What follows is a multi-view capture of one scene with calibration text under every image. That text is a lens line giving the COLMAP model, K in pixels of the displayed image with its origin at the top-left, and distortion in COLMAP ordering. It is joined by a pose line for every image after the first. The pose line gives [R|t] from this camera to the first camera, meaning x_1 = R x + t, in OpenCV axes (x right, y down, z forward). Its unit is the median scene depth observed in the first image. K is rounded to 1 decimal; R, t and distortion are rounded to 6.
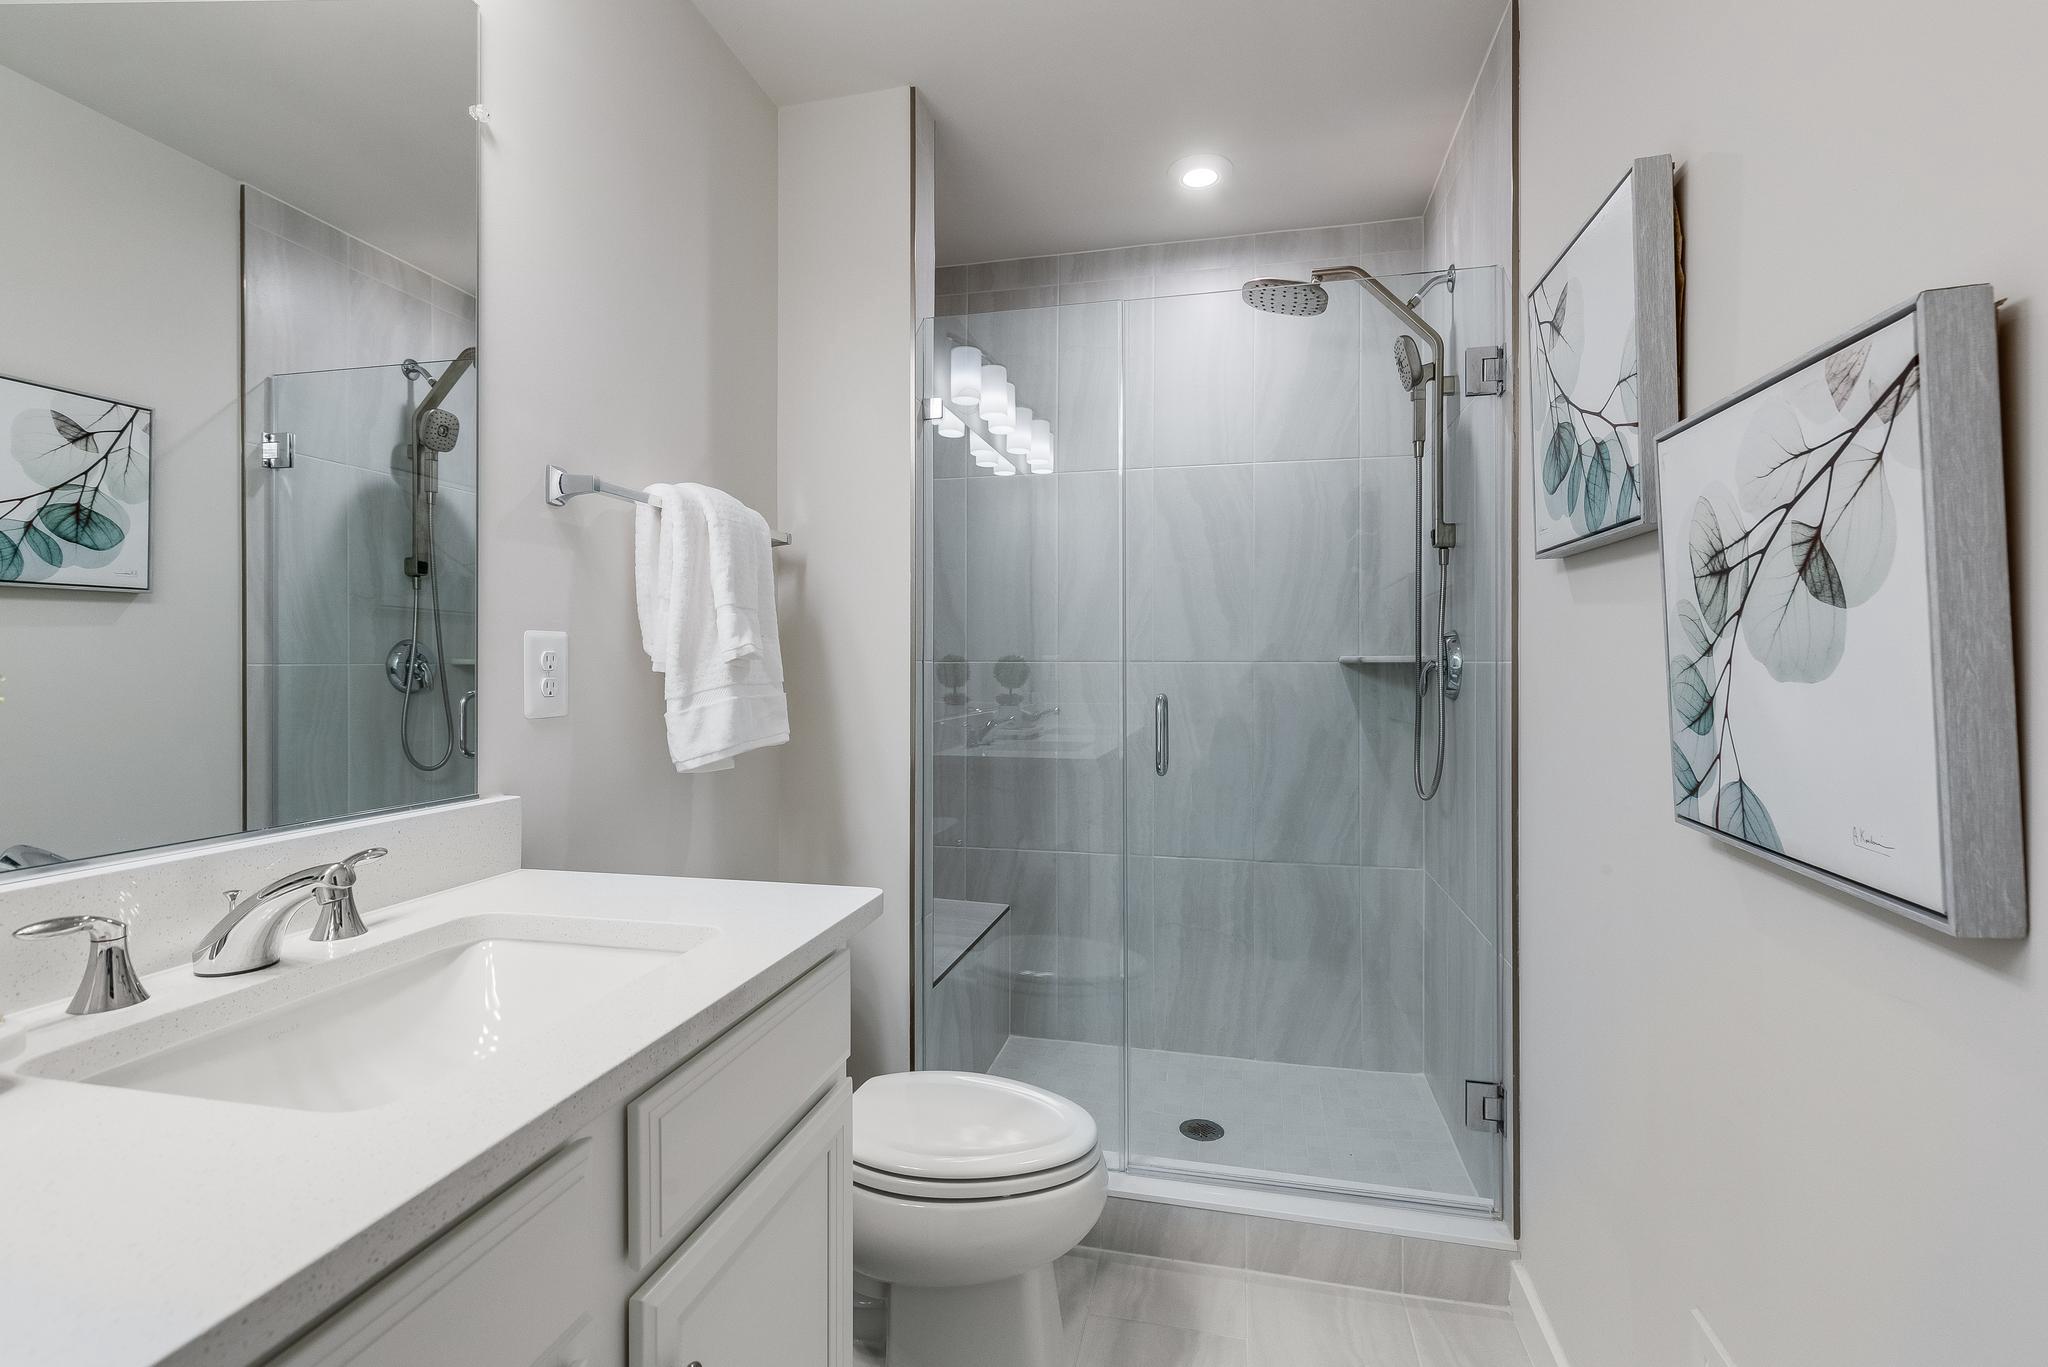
lens RADIAL K [[933.0, 0, 1023.3], [0, 933.0, 658.7], [0, 0, 1]] dist [0.005944, -0.000434]
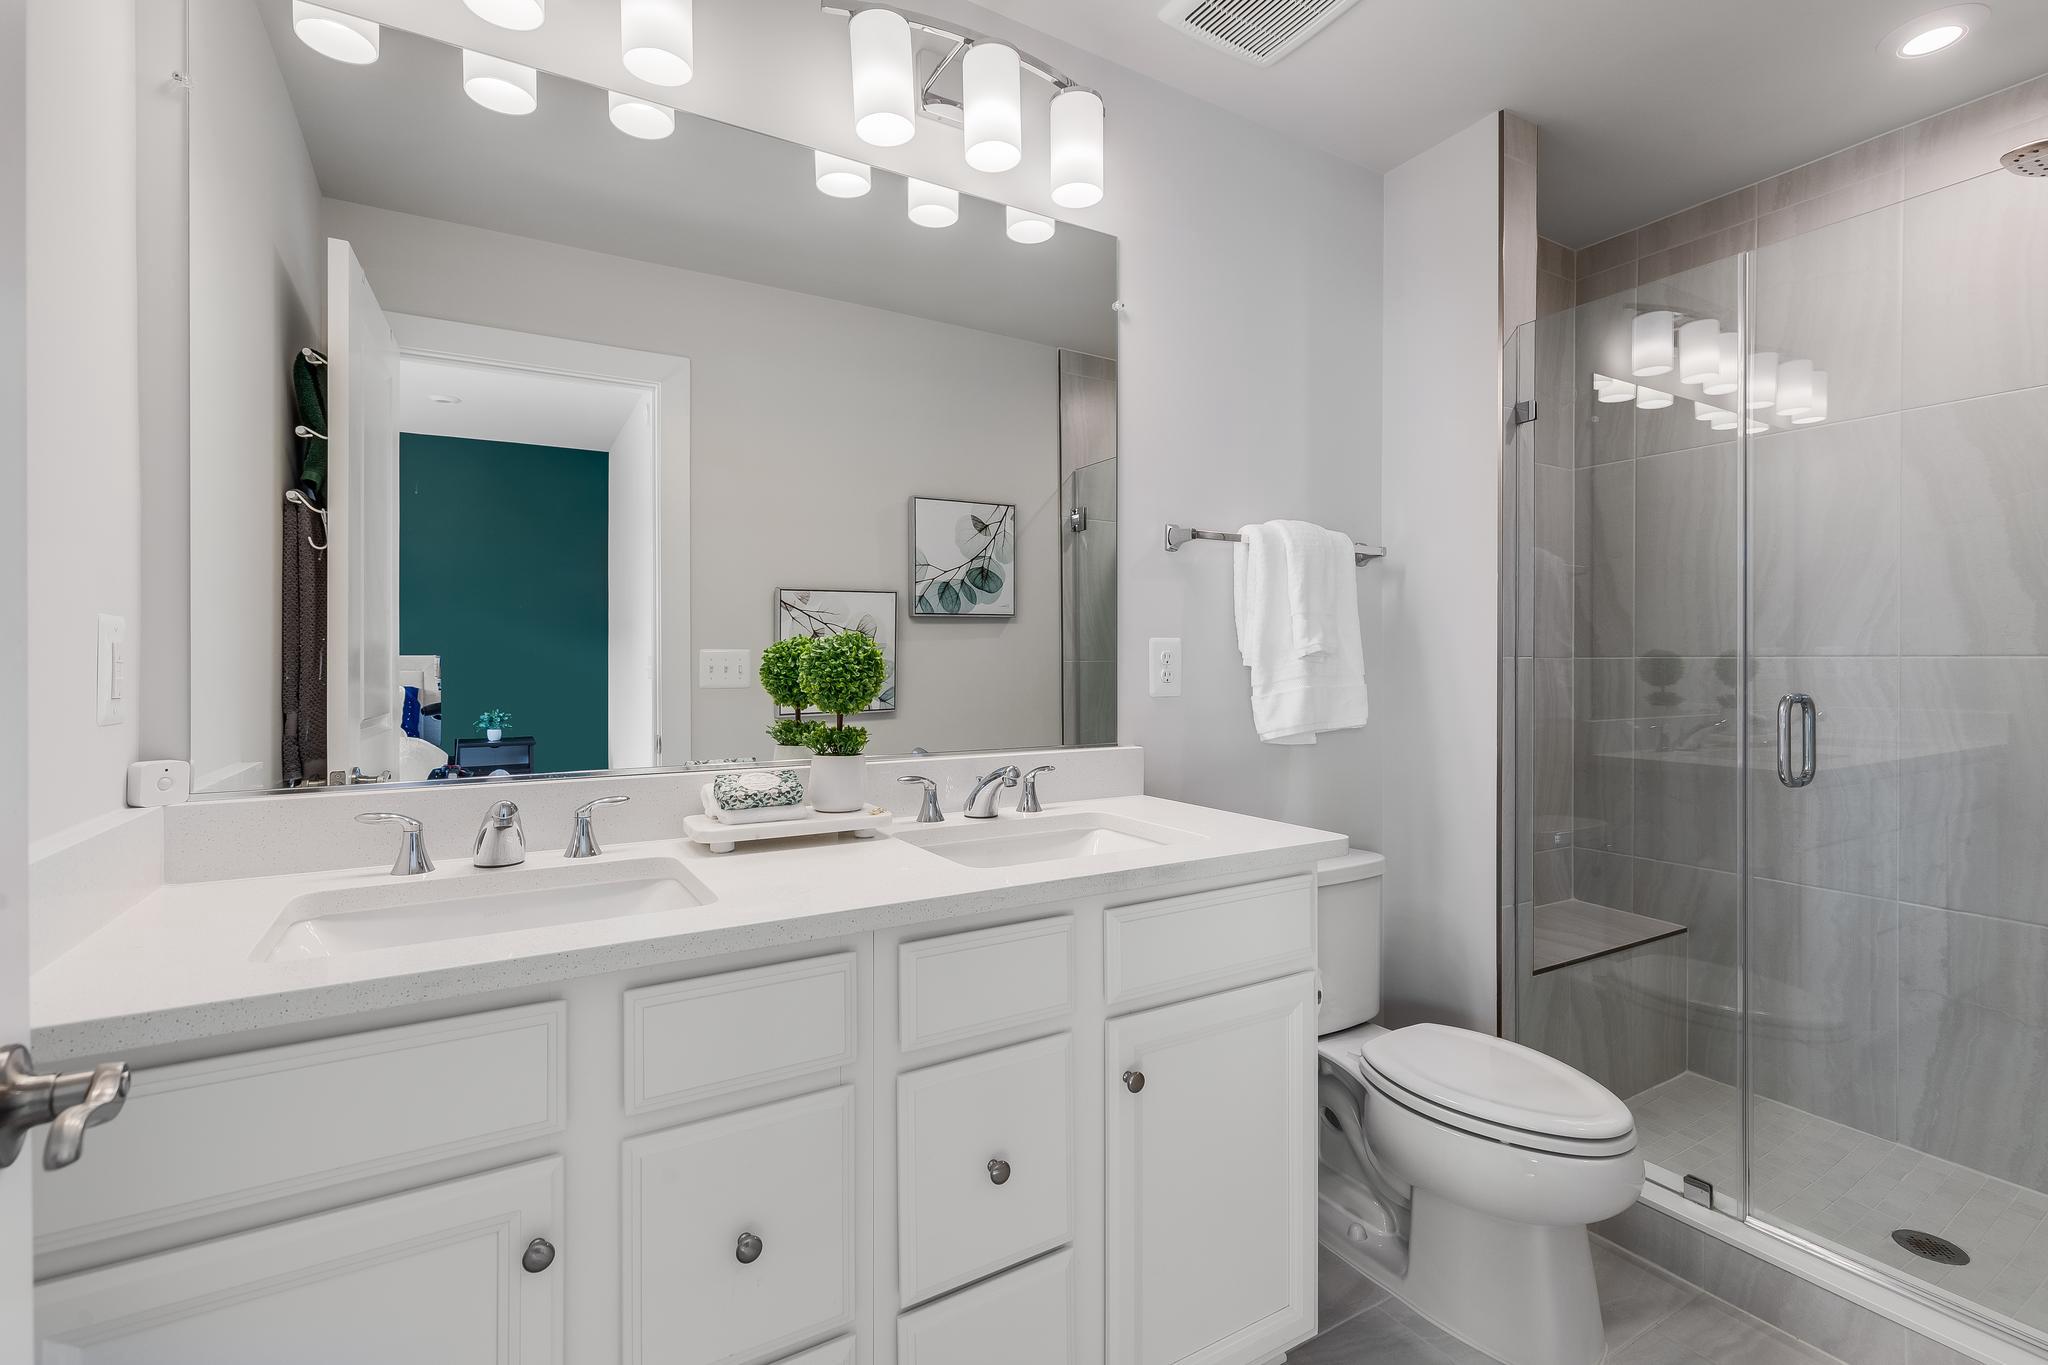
lens RADIAL K [[907.3, 0, 1013.9], [0, 907.3, 662.7], [0, 0, 1]] dist [0.000650, -0.000198]
pose [[0.686535, 0.001283, -0.727096, 0.242702], [0.004759, 0.999969, 0.006257, -0.000008], [0.727081, -0.007756, 0.686507, -0.101207]]
